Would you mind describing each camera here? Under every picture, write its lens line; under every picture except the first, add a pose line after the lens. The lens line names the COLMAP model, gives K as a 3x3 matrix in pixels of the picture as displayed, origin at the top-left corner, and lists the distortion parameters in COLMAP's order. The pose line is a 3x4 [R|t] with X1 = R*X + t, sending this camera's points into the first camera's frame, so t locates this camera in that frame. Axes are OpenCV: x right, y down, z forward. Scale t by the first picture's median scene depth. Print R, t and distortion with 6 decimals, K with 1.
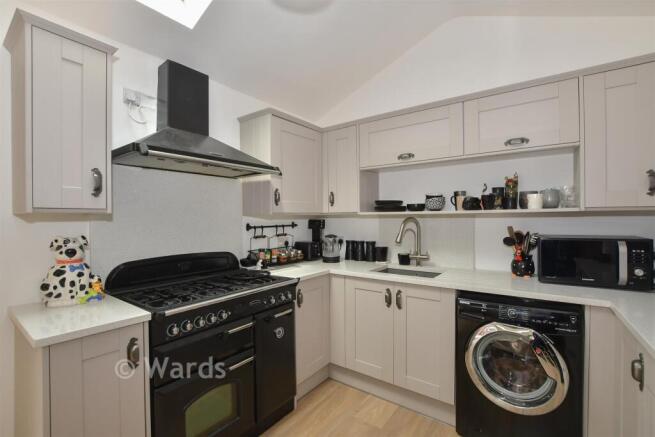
lens RADIAL K [[297.7, 0, 329.2], [0, 297.7, 218.0], [0, 0, 1]] dist [-0.003933, -0.000307]
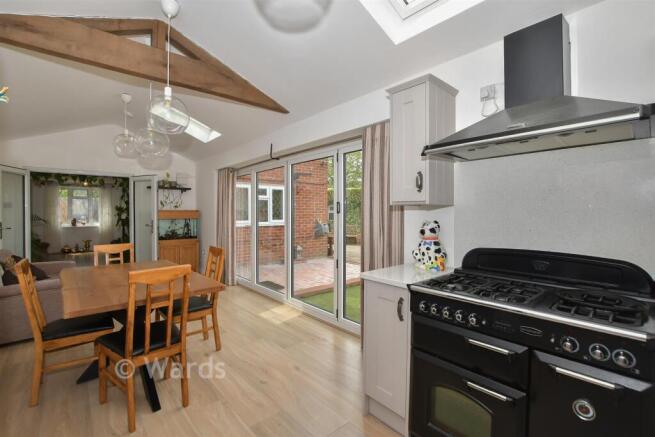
lens RADIAL K [[297.7, 0, 328.8], [0, 297.7, 216.0], [0, 0, 1]] dist [-0.003933, -0.000307]
pose [[-0.177568, 0.030660, -0.983631, 0.602171], [0.006691, 0.999529, 0.029948, -0.006523], [0.984086, -0.001263, -0.177689, 0.783512]]
